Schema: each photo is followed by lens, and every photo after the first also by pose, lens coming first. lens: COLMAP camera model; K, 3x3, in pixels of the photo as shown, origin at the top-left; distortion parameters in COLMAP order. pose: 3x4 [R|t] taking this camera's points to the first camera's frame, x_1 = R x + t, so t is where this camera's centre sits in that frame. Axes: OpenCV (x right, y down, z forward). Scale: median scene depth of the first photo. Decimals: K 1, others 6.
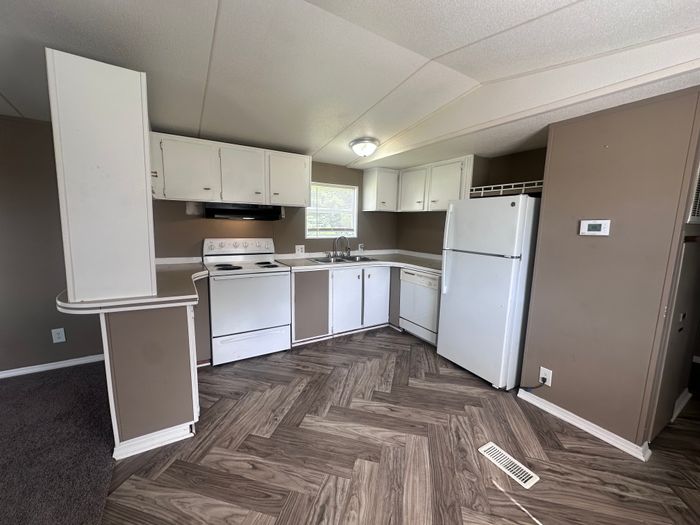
lens RADIAL K [[280.5, 0, 344.4], [0, 280.5, 263.3], [0, 0, 1]] dist [-0.001825, 0.000638]
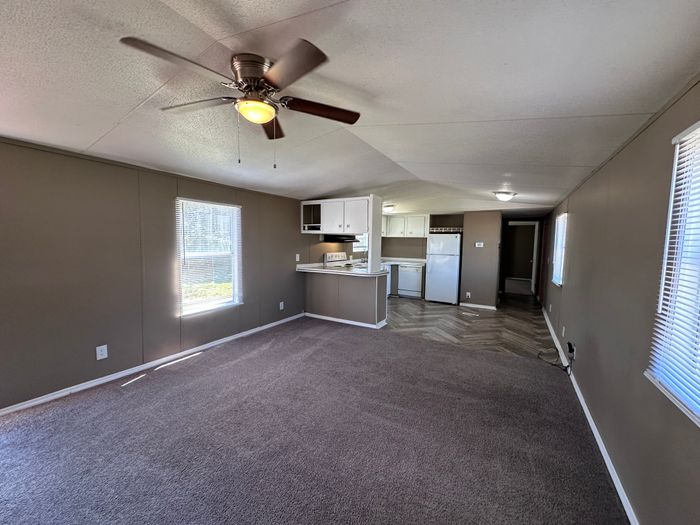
lens RADIAL K [[280.5, 0, 356.0], [0, 280.5, 259.9], [0, 0, 1]] dist [-0.001825, 0.000638]
pose [[0.876321, -0.046717, 0.479458, -1.241952], [0.076775, 0.996109, -0.043266, 0.056114], [-0.475571, 0.074726, 0.876498, -0.758649]]
